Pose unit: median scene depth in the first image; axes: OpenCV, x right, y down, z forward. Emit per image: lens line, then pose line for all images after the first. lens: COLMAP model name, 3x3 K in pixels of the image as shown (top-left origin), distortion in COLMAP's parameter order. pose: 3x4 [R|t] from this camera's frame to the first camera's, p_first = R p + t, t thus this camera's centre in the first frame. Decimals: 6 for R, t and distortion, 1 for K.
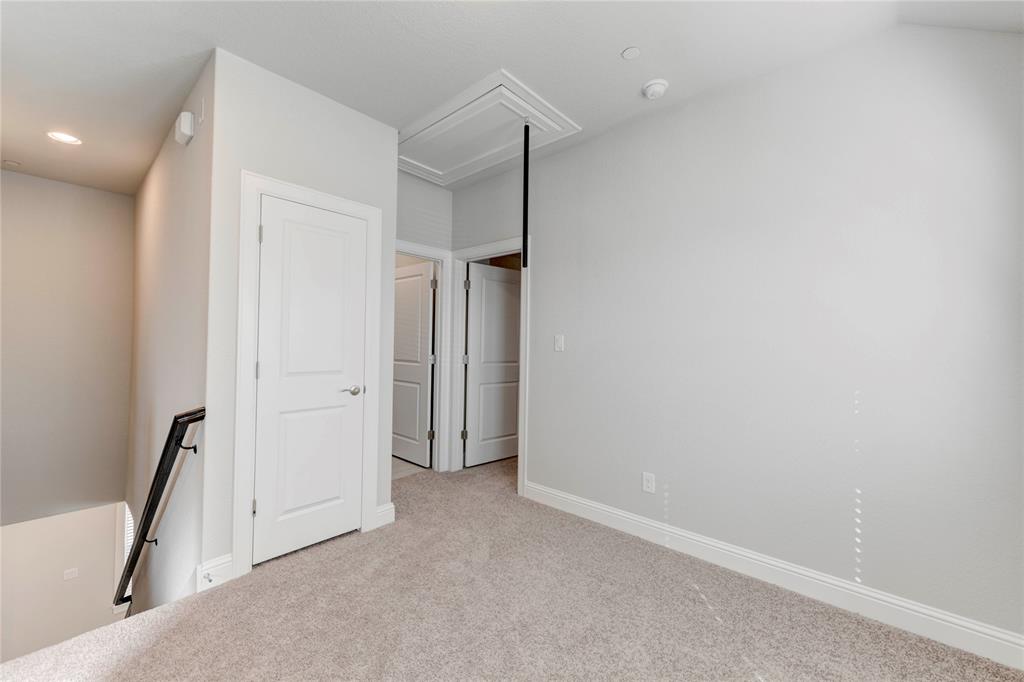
lens RADIAL K [[402.2, 0, 517.1], [0, 402.2, 337.5], [0, 0, 1]] dist [0.006462, -0.000385]
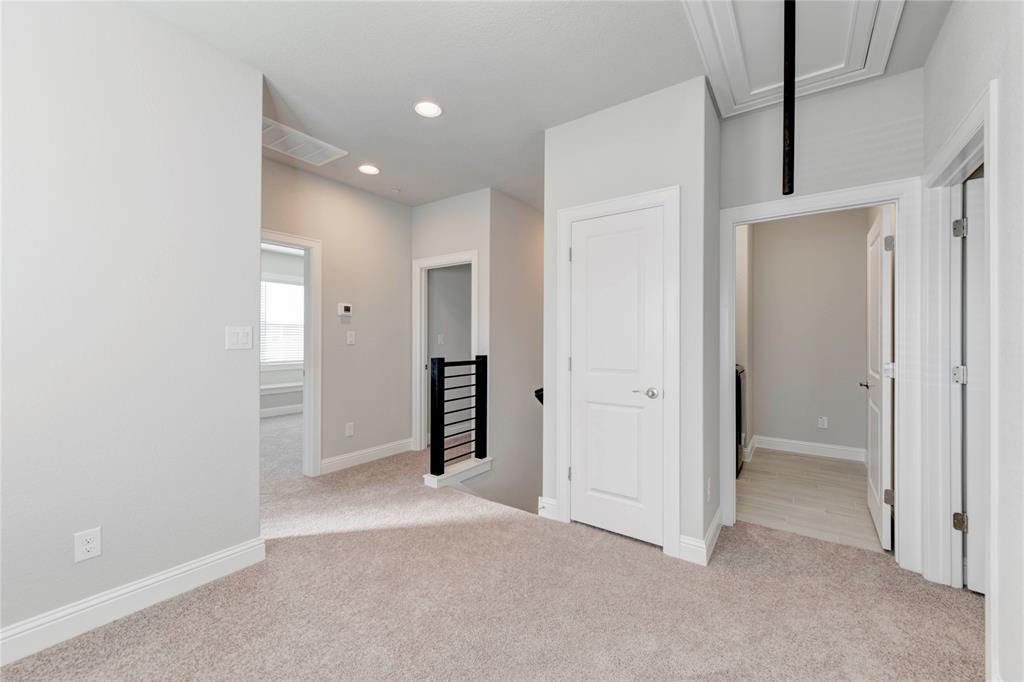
lens RADIAL K [[402.2, 0, 517.1], [0, 402.2, 337.5], [0, 0, 1]] dist [0.006462, -0.000385]
pose [[0.112343, -0.019167, -0.993485, 0.463953], [0.009284, 0.999791, -0.018239, 0.017041], [0.993626, -0.007174, 0.112497, 0.559709]]
